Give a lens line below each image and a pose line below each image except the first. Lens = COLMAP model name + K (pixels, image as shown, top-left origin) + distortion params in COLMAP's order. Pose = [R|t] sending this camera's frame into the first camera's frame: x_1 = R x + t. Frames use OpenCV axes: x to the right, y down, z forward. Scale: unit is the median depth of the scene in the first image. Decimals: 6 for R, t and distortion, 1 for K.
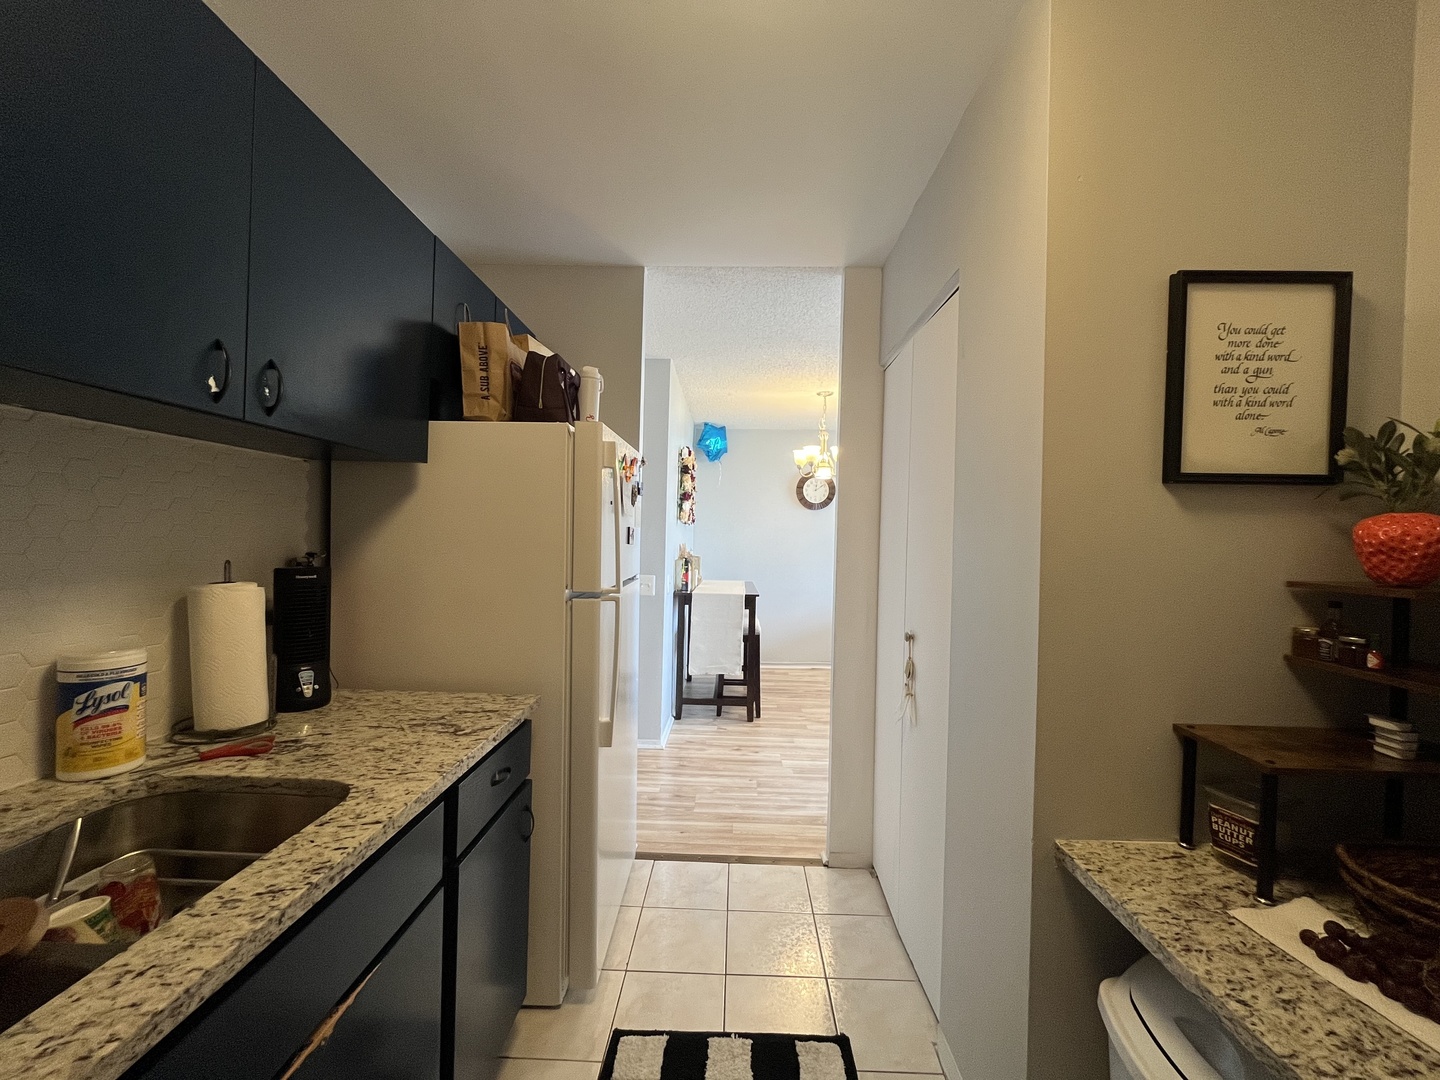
lens RADIAL K [[578.8, 0, 720.0], [0, 578.8, 540.0], [0, 0, 1]] dist [-0.001530, -0.000047]
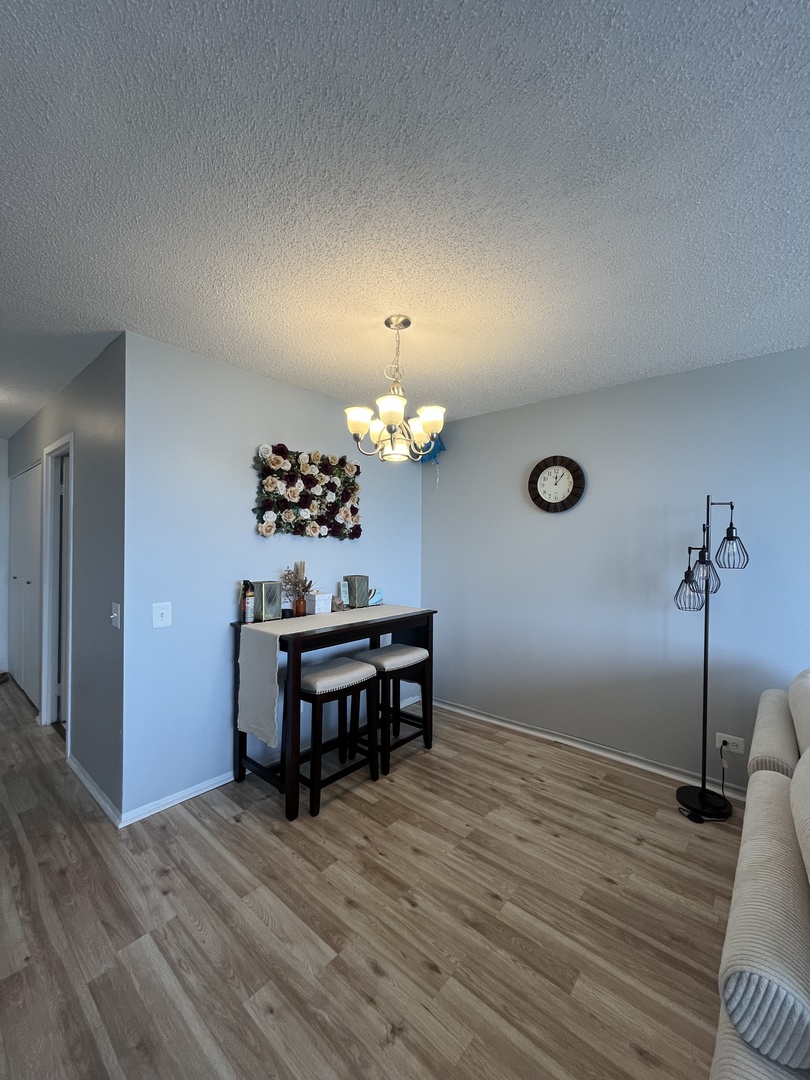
lens RADIAL K [[434.1, 0, 405.0], [0, 434.1, 540.0], [0, 0, 1]] dist [-0.001530, -0.000047]
pose [[0.768229, -0.017678, -0.639931, 0.548874], [0.002178, 0.999685, -0.025001, -0.009942], [0.640171, 0.017813, 0.768026, 0.751113]]
